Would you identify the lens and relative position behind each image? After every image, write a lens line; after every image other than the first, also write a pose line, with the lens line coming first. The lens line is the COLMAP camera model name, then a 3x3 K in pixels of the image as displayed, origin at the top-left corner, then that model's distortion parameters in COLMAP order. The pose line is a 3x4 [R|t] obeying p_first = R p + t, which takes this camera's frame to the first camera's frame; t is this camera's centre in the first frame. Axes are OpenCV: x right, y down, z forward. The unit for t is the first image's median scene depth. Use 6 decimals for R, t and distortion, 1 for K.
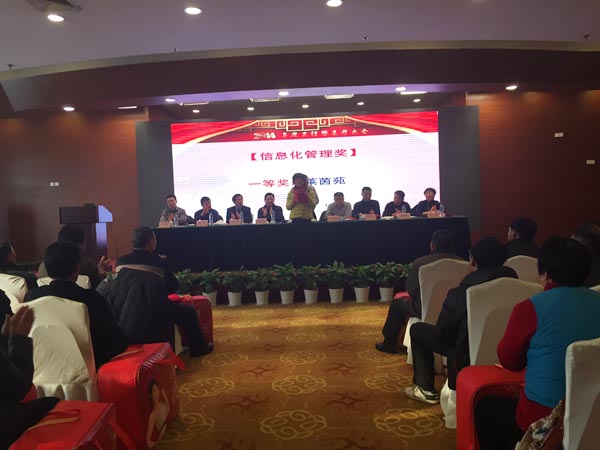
lens RADIAL K [[514.2, 0, 299.6], [0, 514.2, 223.2], [0, 0, 1]] dist [0.035052, -0.001402]
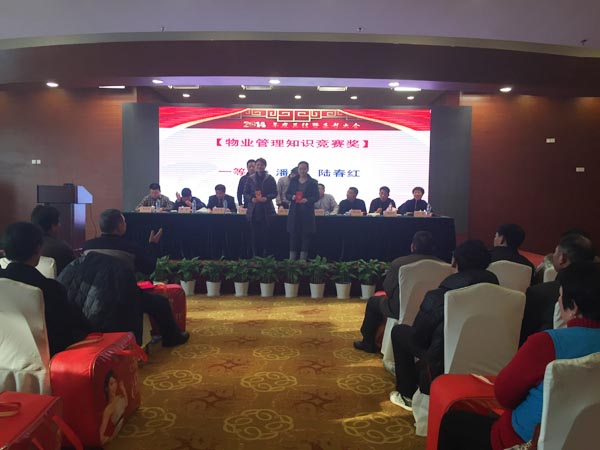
lens RADIAL K [[514.2, 0, 299.6], [0, 514.2, 223.2], [0, 0, 1]] dist [0.035052, -0.001402]
pose [[0.998336, 0.053354, 0.021893, 0.009858], [-0.053656, 0.998468, 0.013482, 0.000538], [-0.021140, -0.014635, 0.999669, 0.020342]]
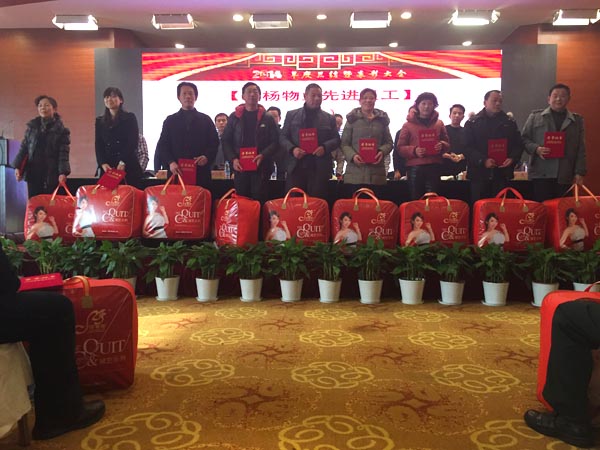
lens RADIAL K [[514.2, 0, 299.6], [0, 514.2, 223.2], [0, 0, 1]] dist [0.035052, -0.001402]
pose [[0.999006, 0.044552, 0.001449, -0.018855], [-0.044564, 0.998956, 0.010090, 0.056477], [-0.000998, -0.010145, 0.999948, 0.383688]]
